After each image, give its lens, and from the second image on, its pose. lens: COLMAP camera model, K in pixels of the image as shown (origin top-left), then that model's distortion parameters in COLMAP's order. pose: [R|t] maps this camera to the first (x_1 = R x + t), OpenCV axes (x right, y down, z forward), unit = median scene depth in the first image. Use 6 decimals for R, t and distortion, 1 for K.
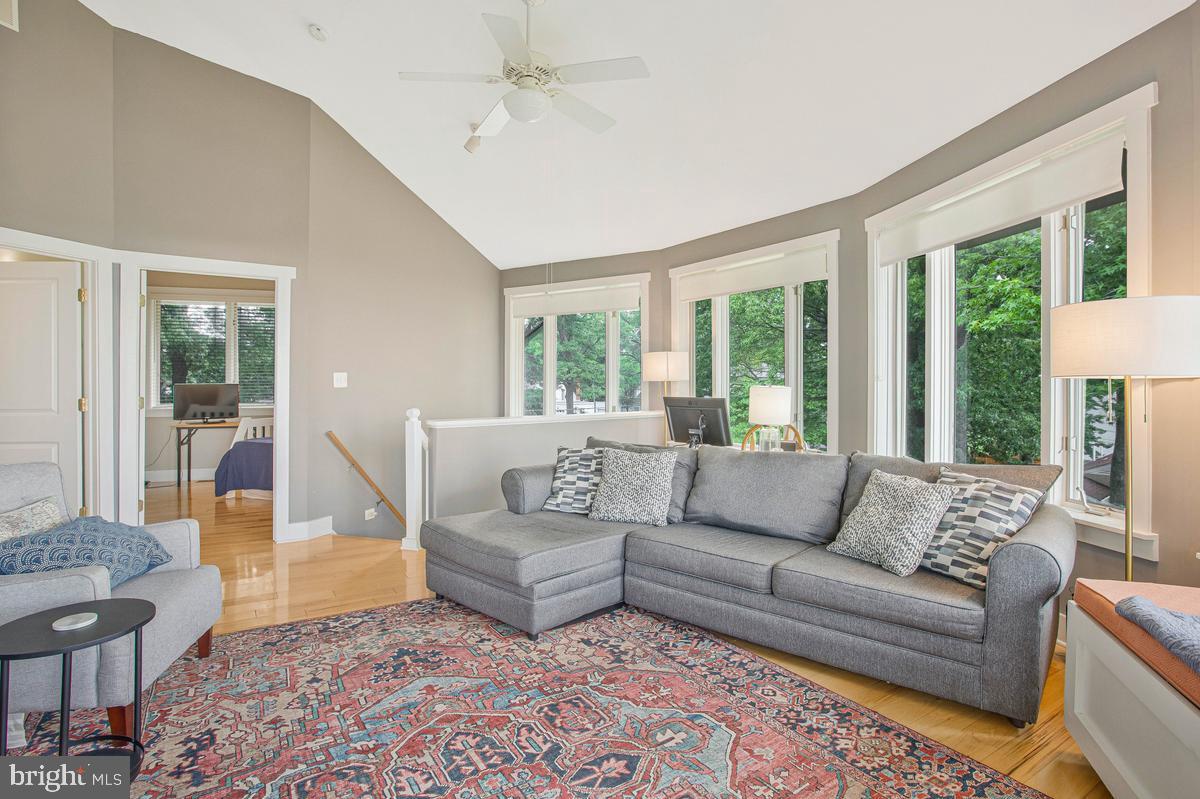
lens RADIAL K [[615.4, 0, 589.2], [0, 615.4, 376.9], [0, 0, 1]] dist [-0.050608, 0.022777]
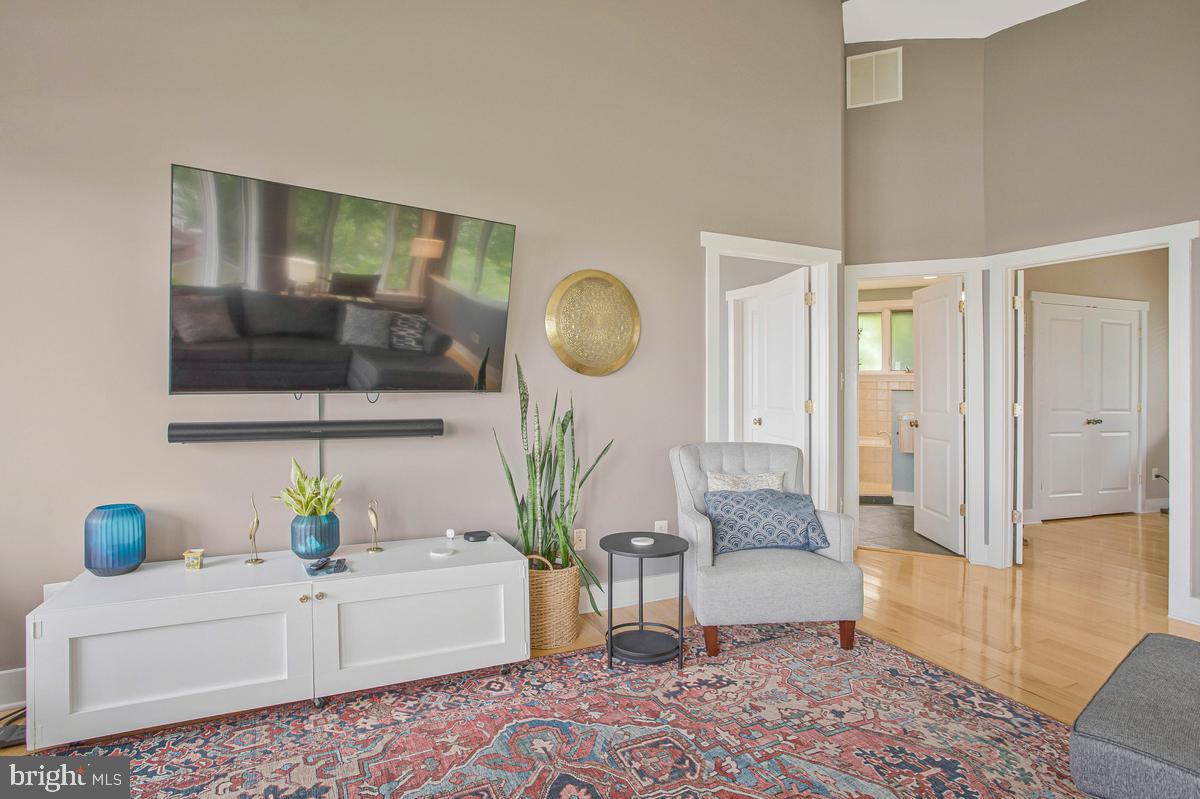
lens RADIAL K [[615.4, 0, 589.2], [0, 615.4, 376.9], [0, 0, 1]] dist [-0.050608, 0.022777]
pose [[-0.105234, -0.004095, -0.994439, 0.464745], [-0.011649, 0.999928, -0.002885, 0.000824], [0.994379, 0.011281, -0.105274, 0.674440]]
